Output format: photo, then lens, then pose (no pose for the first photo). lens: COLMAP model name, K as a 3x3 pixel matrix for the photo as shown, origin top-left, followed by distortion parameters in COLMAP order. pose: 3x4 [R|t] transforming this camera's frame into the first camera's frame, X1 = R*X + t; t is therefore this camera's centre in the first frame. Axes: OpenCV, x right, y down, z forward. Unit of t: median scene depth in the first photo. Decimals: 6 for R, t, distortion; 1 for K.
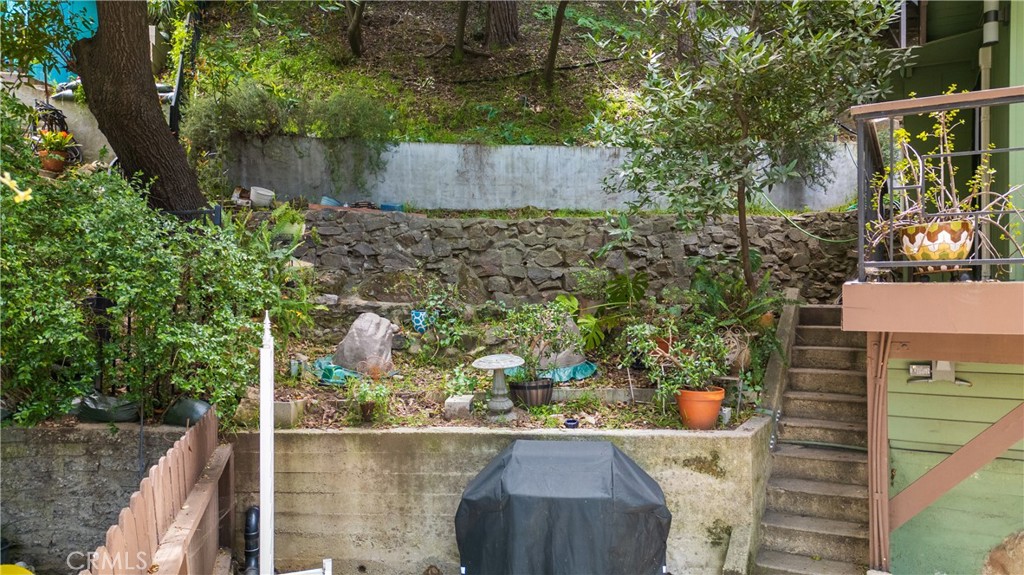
lens RADIAL K [[712.2, 0, 512.0], [0, 712.2, 287.5], [0, 0, 1]] dist [0.084872, -0.098491]
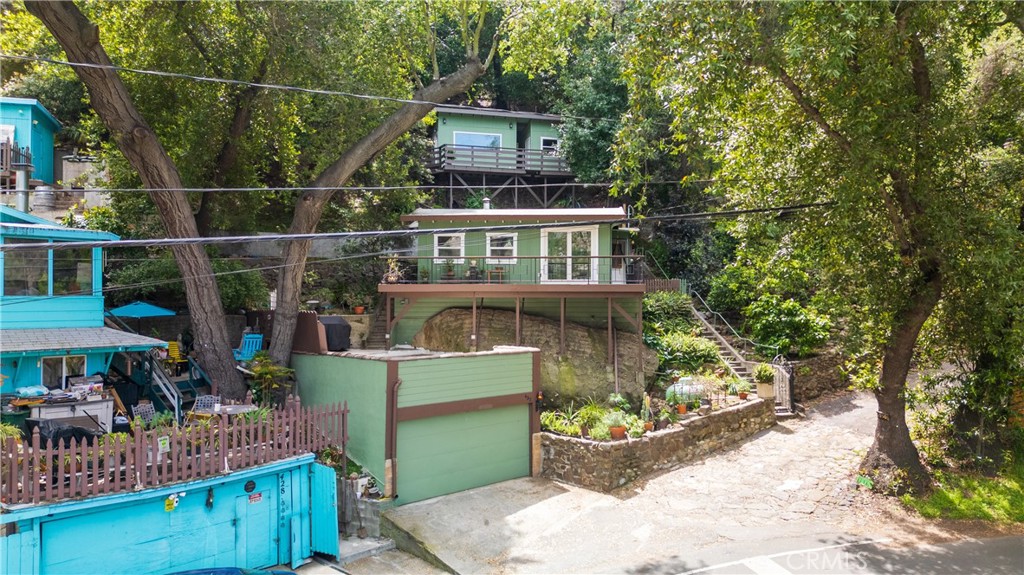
lens RADIAL K [[705.8, 0, 513.7], [0, 705.8, 288.1], [0, 0, 1]] dist [0.083578, -0.006163]
pose [[0.918928, 0.005388, 0.394388, -0.363963], [-0.003813, 0.999981, -0.004777, 0.020616], [-0.394407, 0.002886, 0.918931, -2.092913]]
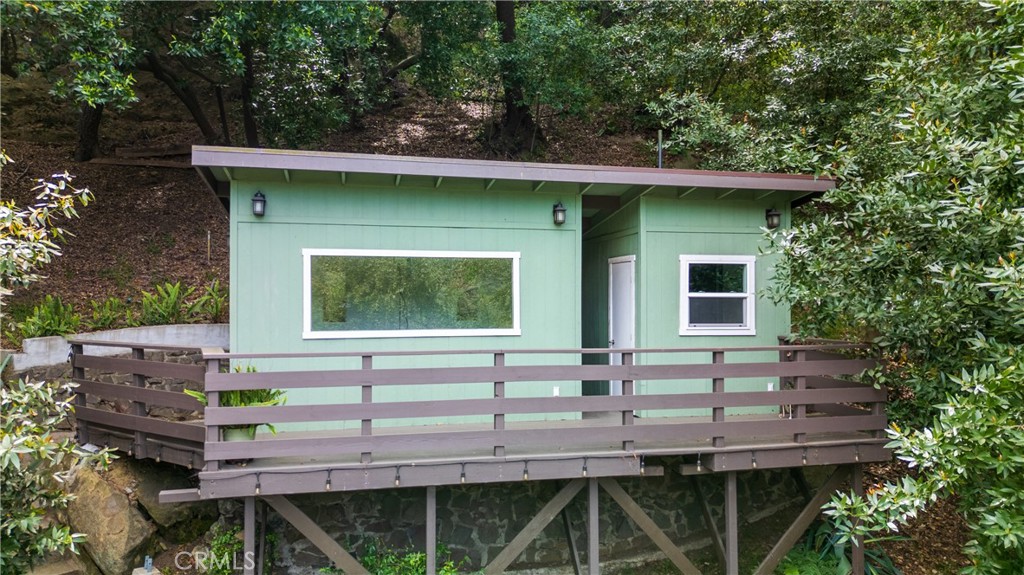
lens RADIAL K [[705.8, 0, 513.7], [0, 705.8, 288.1], [0, 0, 1]] dist [0.083578, -0.006163]
pose [[0.927192, -0.000366, 0.374587, 0.800679], [0.001106, 0.999998, -0.001762, -0.827095], [-0.374586, 0.002048, 0.927190, 0.773713]]
